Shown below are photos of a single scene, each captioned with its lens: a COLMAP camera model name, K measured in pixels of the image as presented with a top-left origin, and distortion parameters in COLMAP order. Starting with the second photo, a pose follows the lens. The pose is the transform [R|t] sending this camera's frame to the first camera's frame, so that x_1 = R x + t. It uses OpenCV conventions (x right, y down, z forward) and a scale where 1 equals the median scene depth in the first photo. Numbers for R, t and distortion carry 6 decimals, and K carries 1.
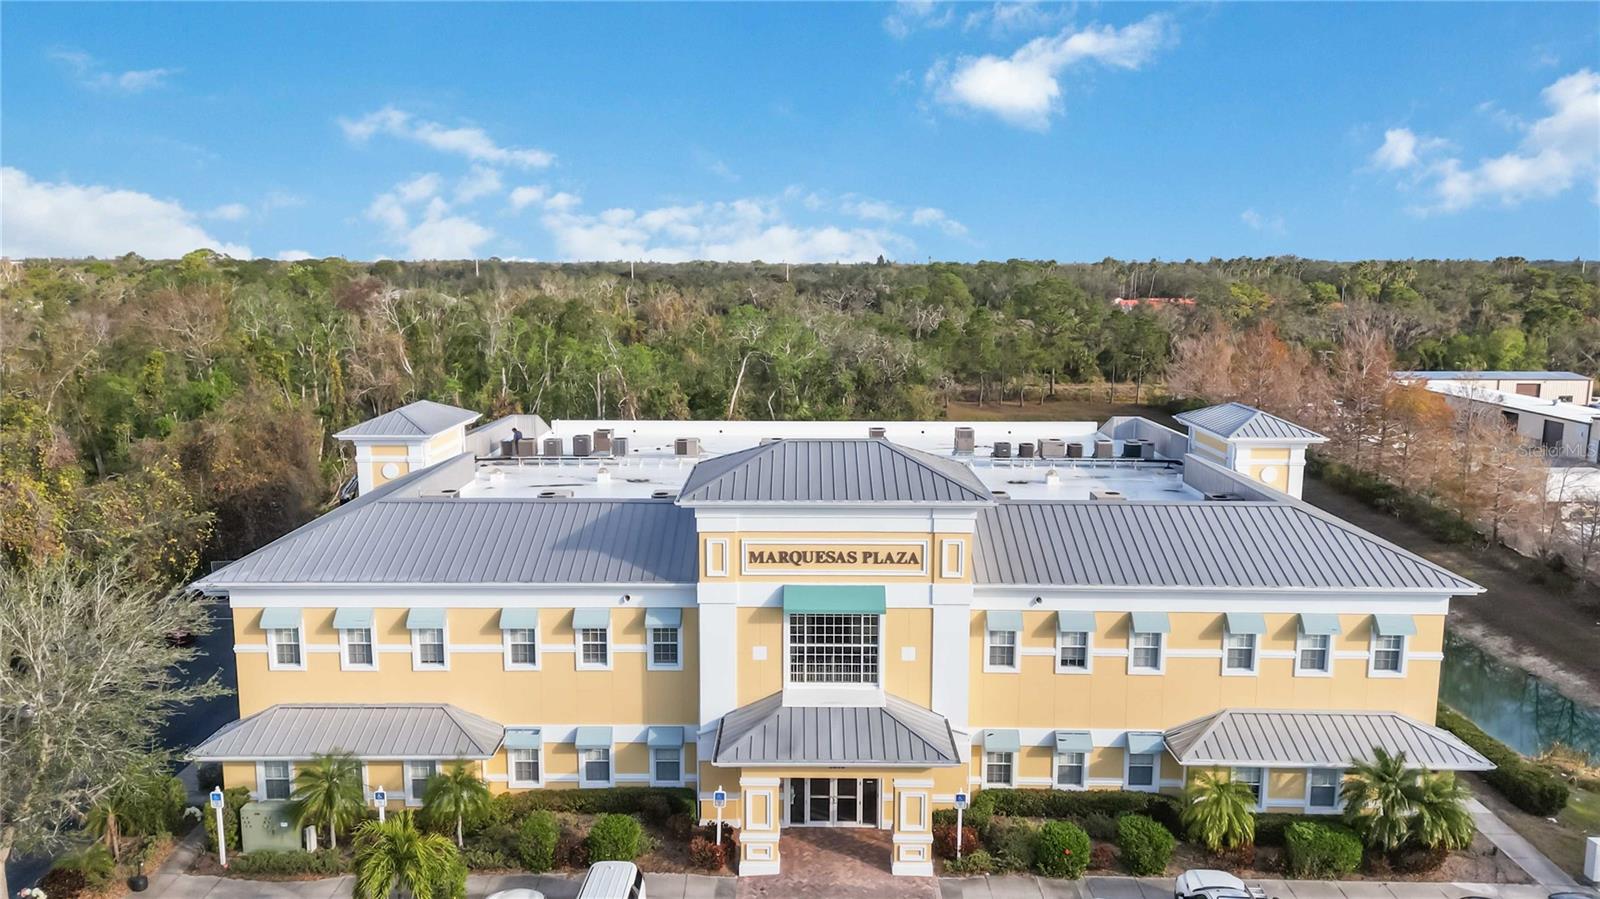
lens RADIAL K [[1125.5, 0, 800.0], [0, 1125.5, 449.5], [0, 0, 1]] dist [0.052950, -0.045191]
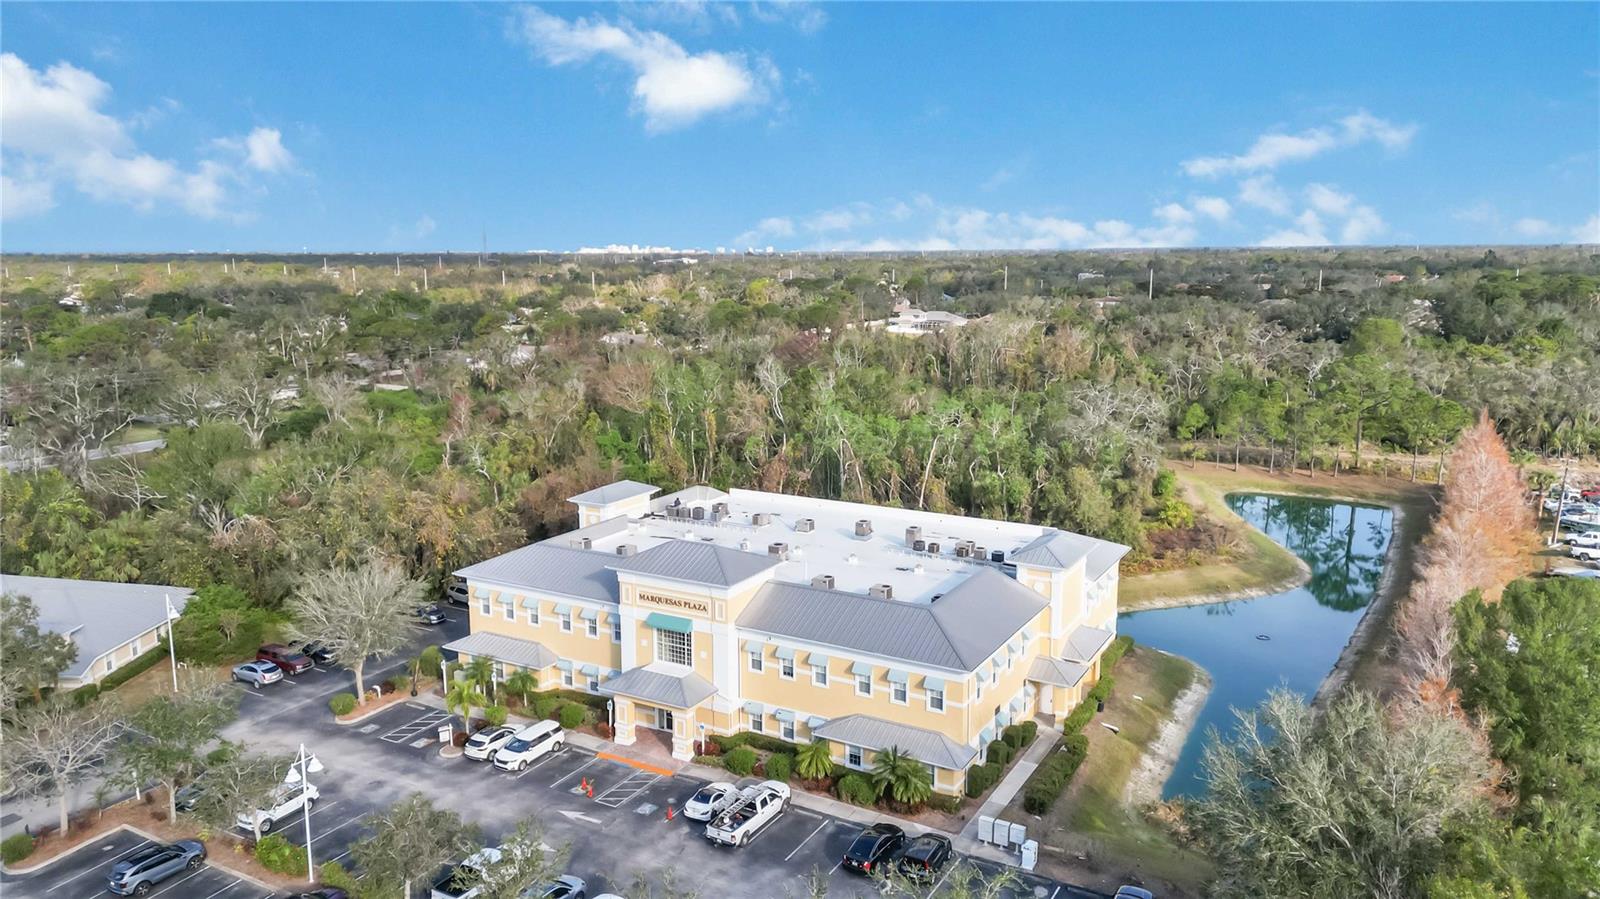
lens RADIAL K [[1125.5, 0, 800.0], [0, 1125.5, 449.5], [0, 0, 1]] dist [0.052950, -0.045191]
pose [[0.872283, 0.080004, -0.482413, 1.163812], [-0.070533, 0.996794, 0.037775, -0.267112], [0.483888, 0.001076, 0.875129, -0.666311]]
